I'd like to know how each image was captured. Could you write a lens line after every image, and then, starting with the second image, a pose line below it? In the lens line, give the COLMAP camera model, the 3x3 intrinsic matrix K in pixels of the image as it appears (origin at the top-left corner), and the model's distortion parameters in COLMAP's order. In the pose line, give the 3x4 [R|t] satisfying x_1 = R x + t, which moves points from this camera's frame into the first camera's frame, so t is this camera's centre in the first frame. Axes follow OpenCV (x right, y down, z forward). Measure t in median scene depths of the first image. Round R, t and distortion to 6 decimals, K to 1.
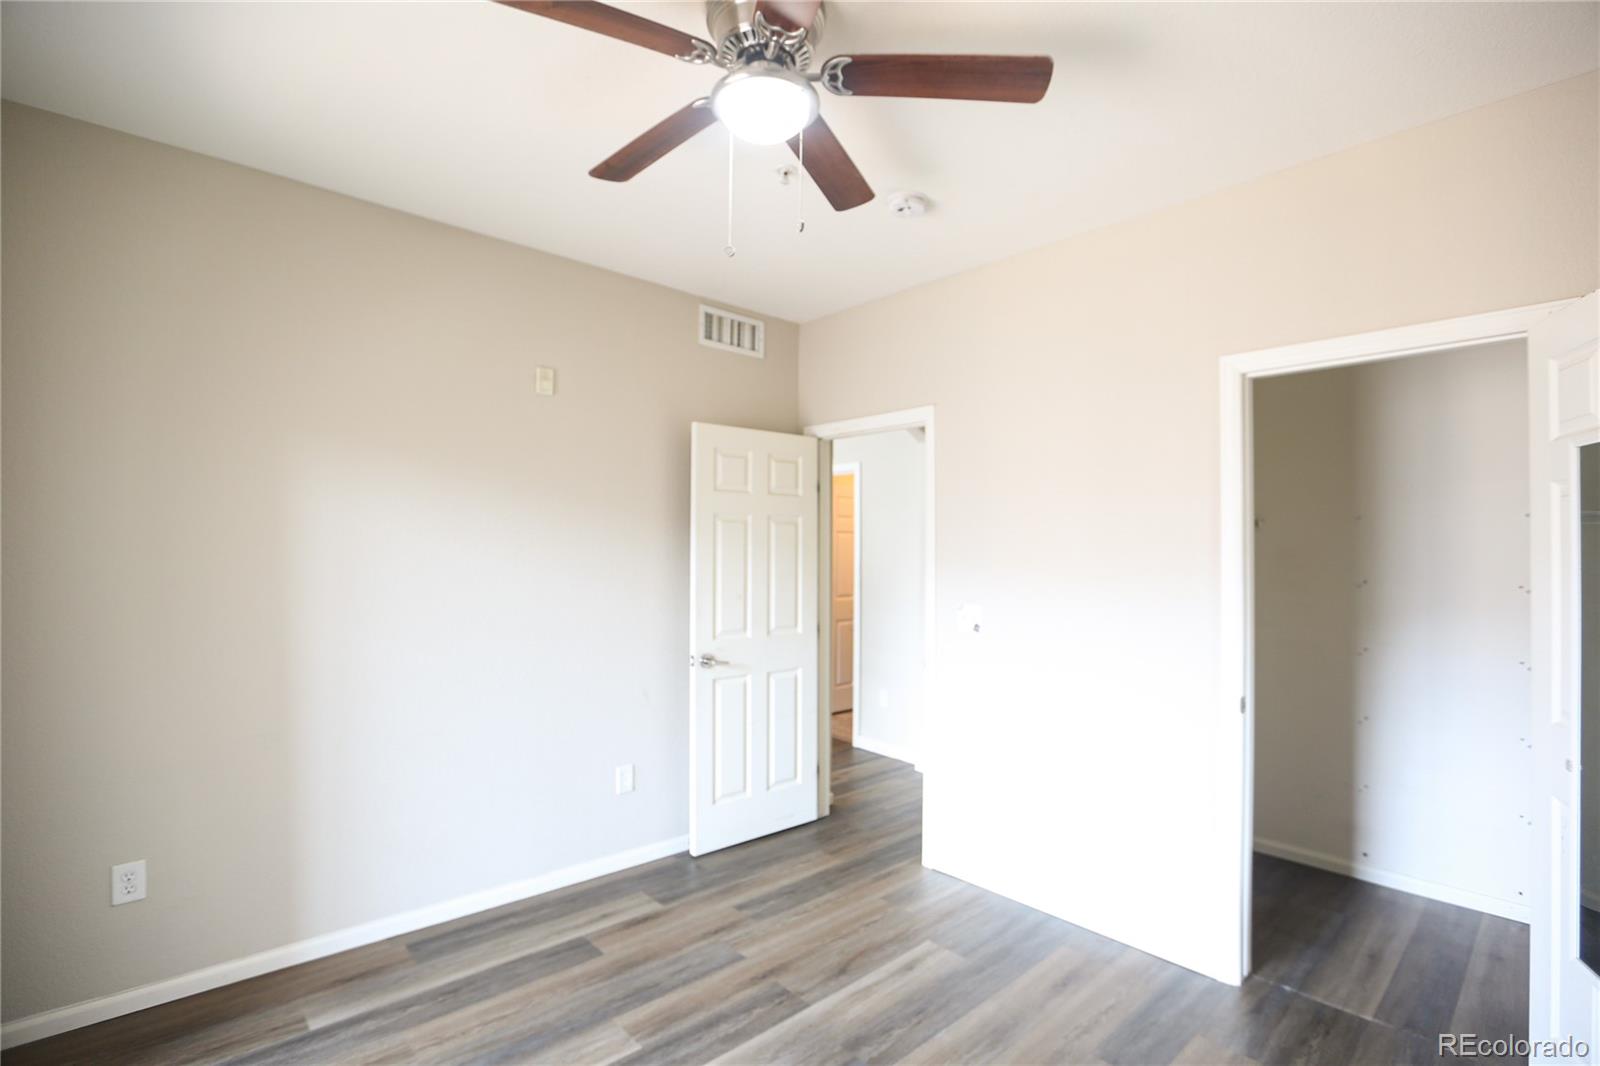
lens RADIAL K [[739.4, 0, 810.1], [0, 739.4, 542.8], [0, 0, 1]] dist [-0.045015, 0.013384]
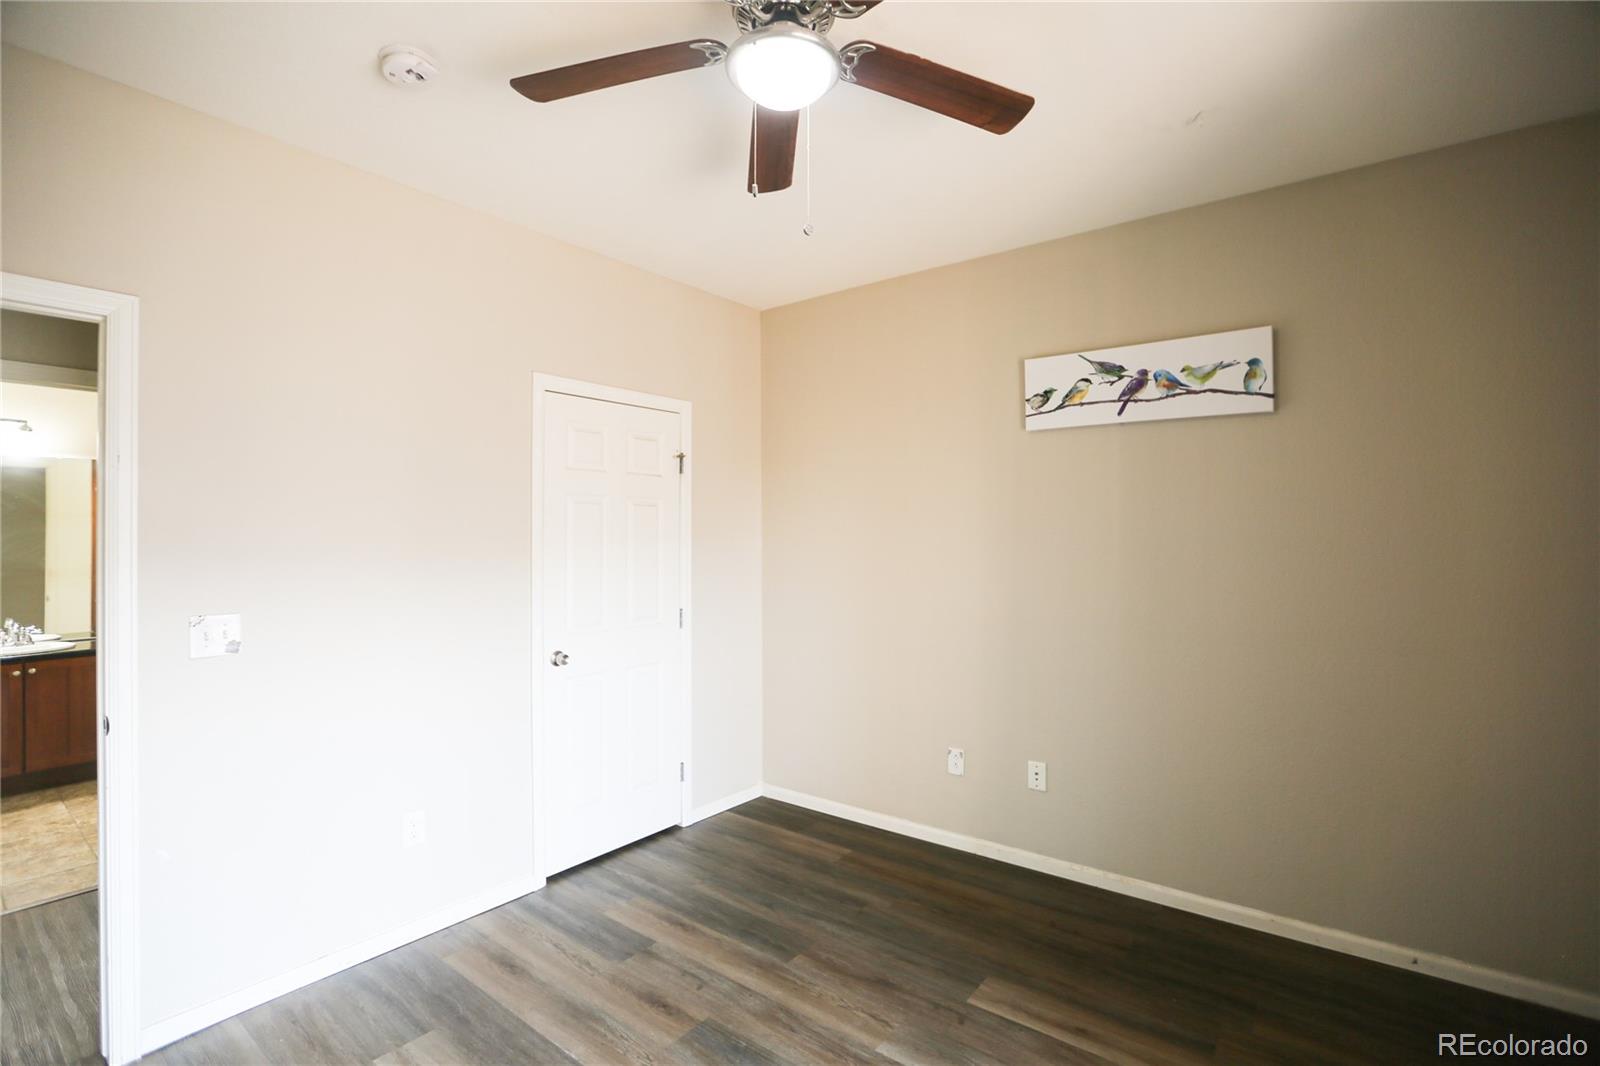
lens RADIAL K [[739.4, 0, 800.9], [0, 739.4, 528.4], [0, 0, 1]] dist [-0.045015, 0.013384]
pose [[-0.168738, -0.014572, 0.985553, -0.679865], [-0.020812, 0.999720, 0.011218, -0.018150], [-0.985441, -0.018618, -0.168994, 0.763101]]
